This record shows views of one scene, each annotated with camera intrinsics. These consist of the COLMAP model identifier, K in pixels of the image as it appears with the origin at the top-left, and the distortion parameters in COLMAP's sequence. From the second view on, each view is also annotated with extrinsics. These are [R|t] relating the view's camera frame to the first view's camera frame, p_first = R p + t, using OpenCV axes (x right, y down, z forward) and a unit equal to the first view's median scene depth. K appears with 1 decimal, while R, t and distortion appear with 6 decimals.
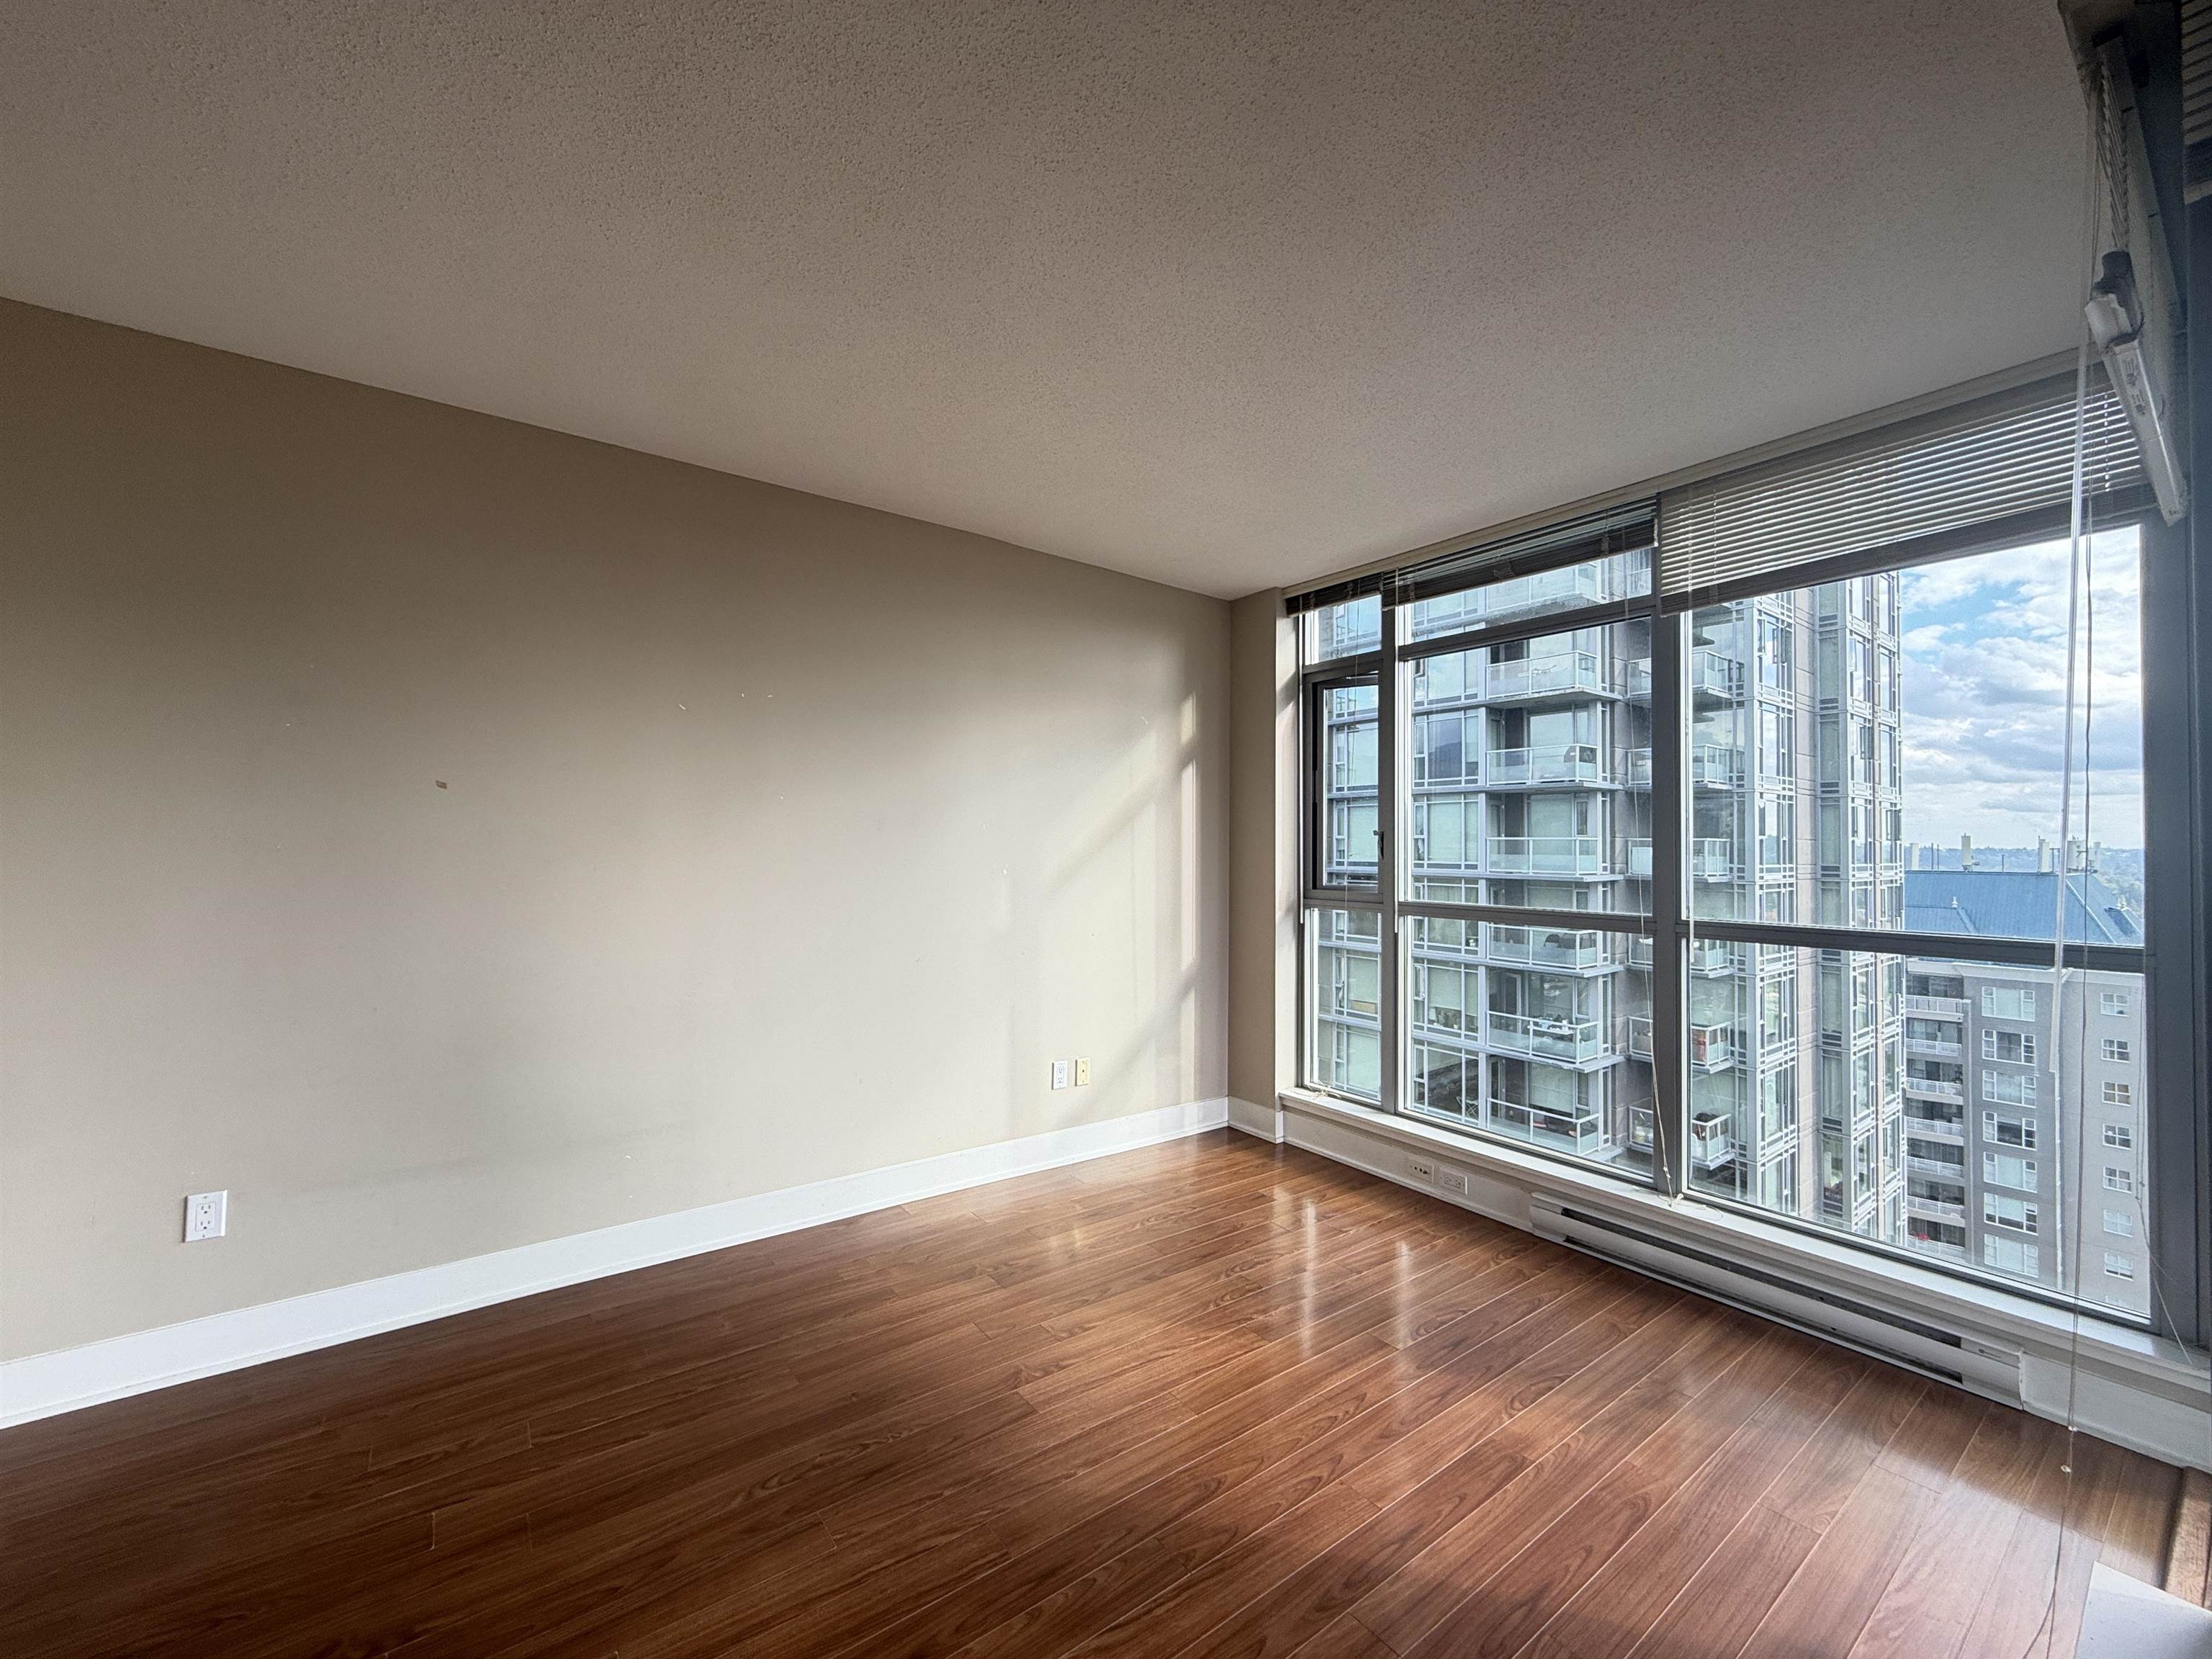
lens RADIAL K [[883.4, 0, 1092.5], [0, 883.4, 837.9], [0, 0, 1]] dist [0.003367, 0.001036]
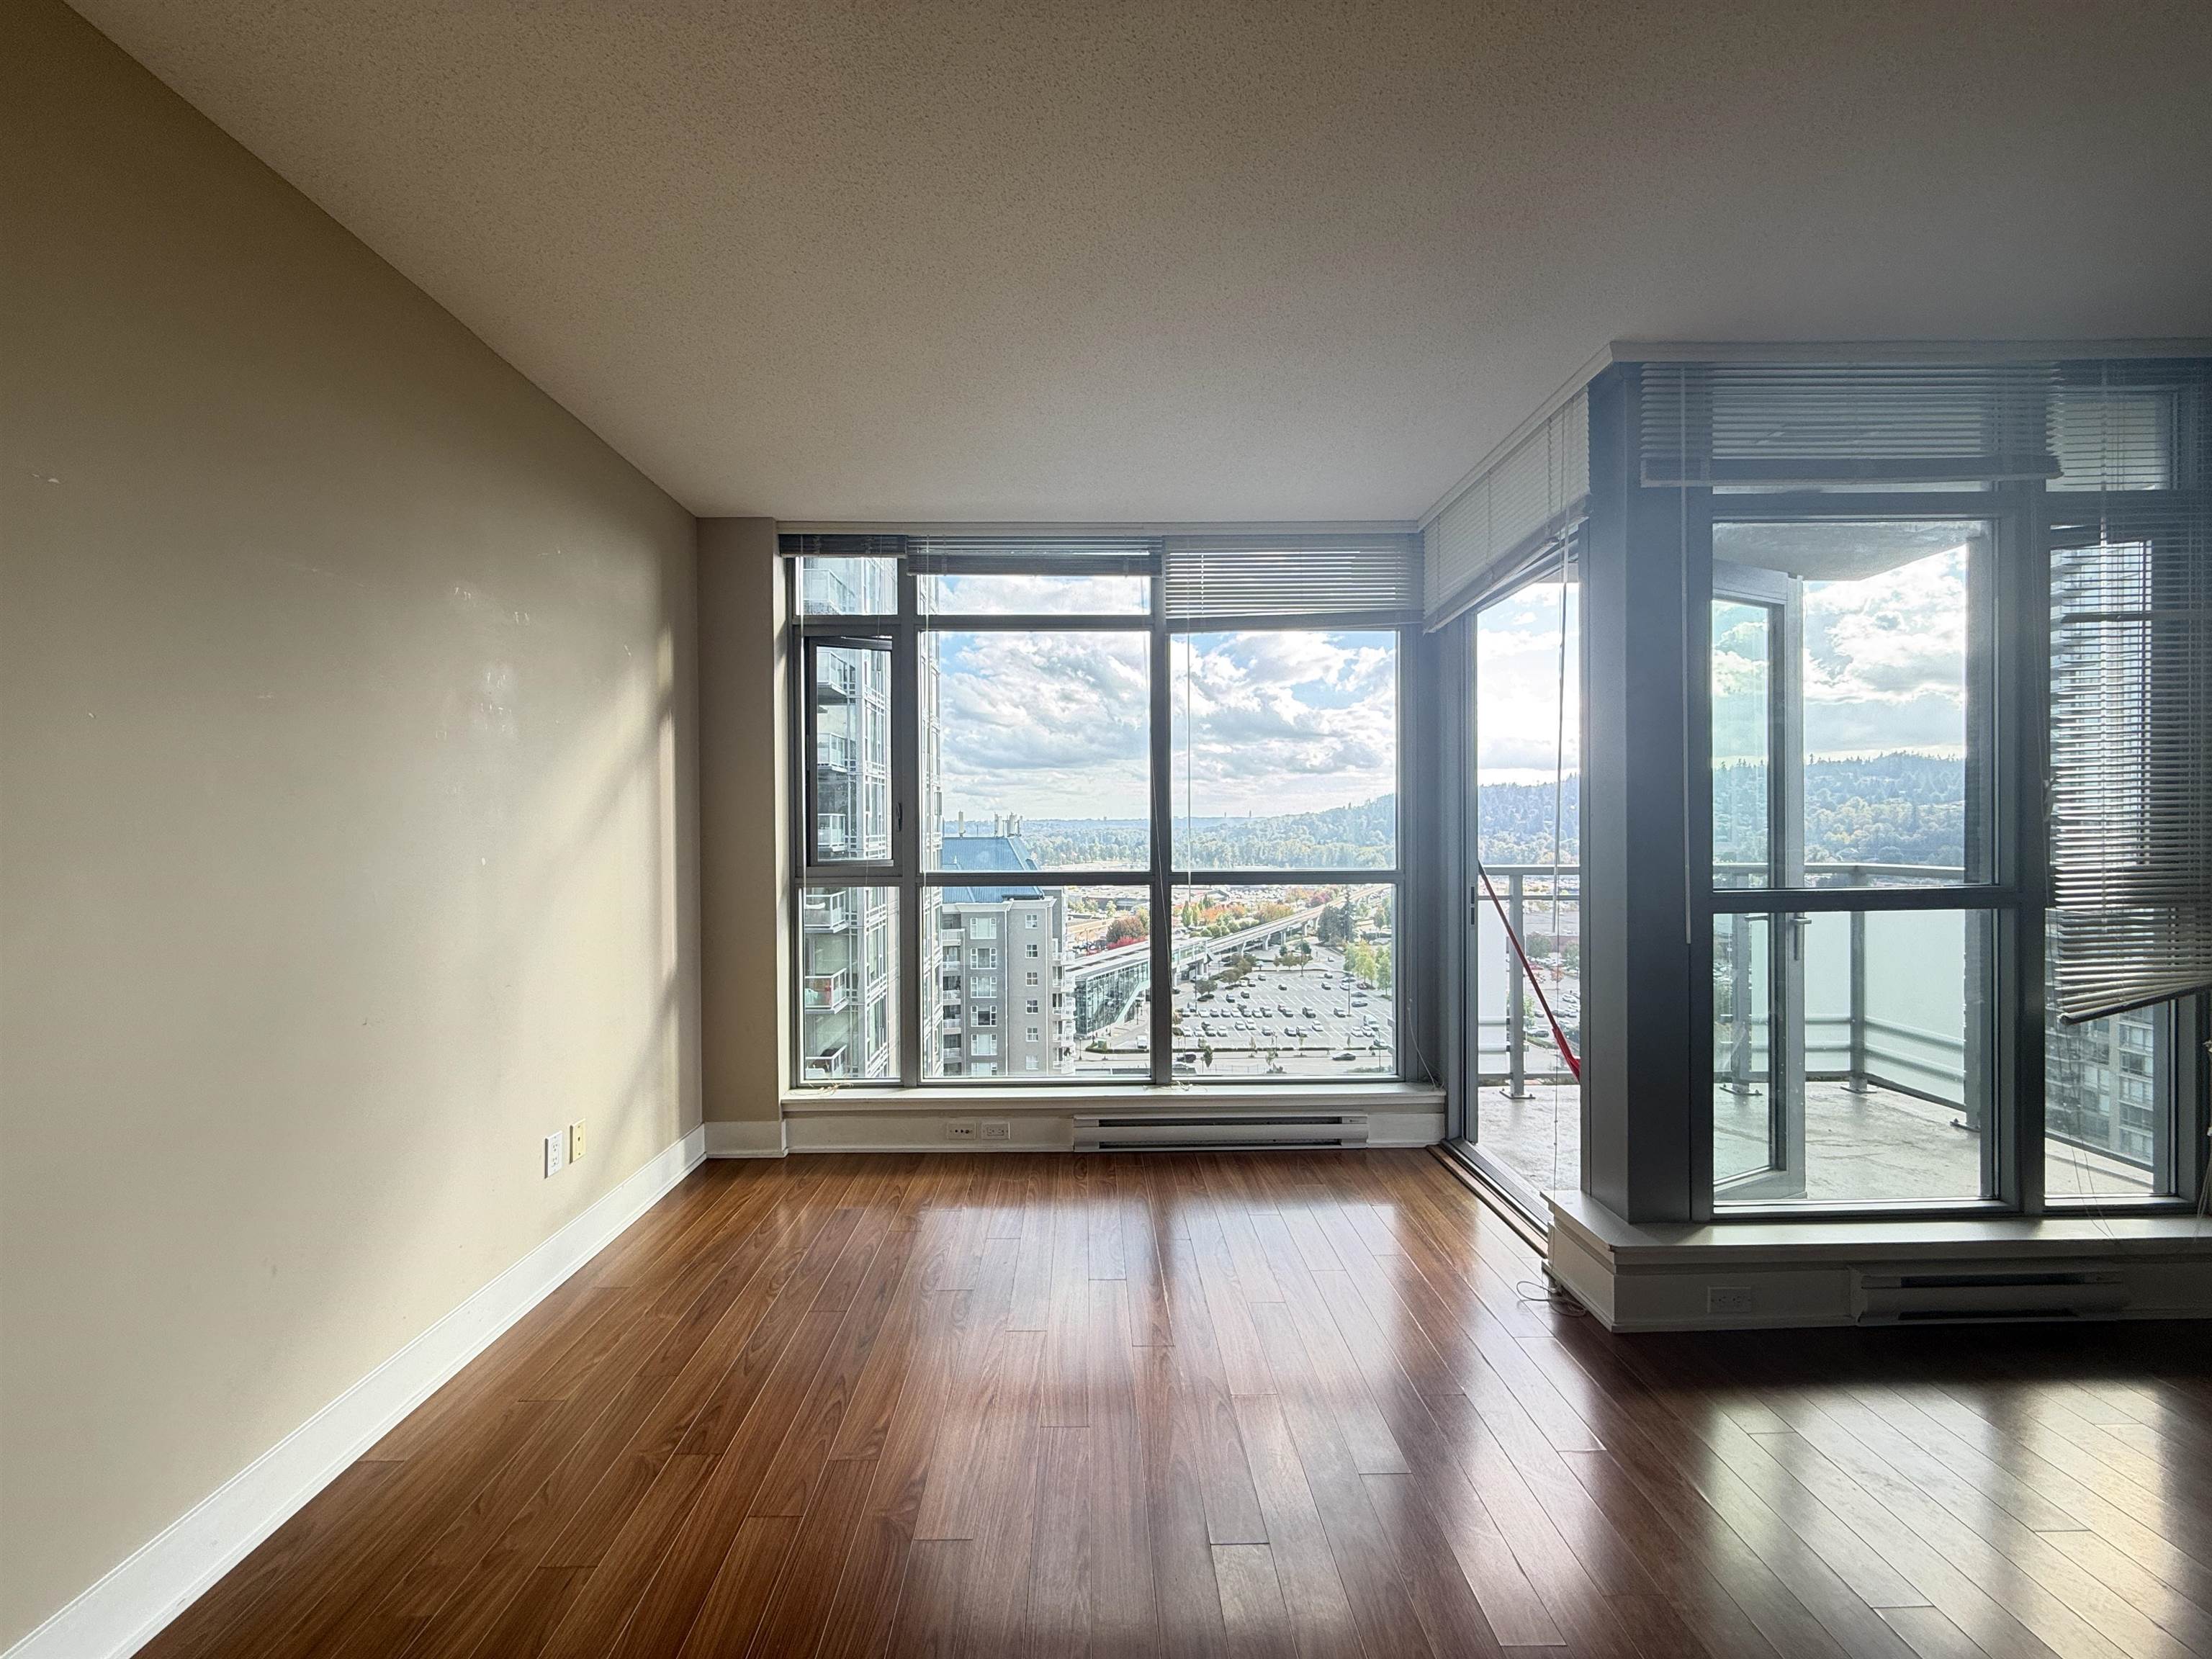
lens RADIAL K [[883.4, 0, 1101.3], [0, 883.4, 833.8], [0, 0, 1]] dist [0.003367, 0.001036]
pose [[0.581132, -0.021261, 0.813532, -0.327349], [0.003585, 0.999716, 0.023566, 0.004698], [-0.813801, -0.010778, 0.581043, 0.244282]]
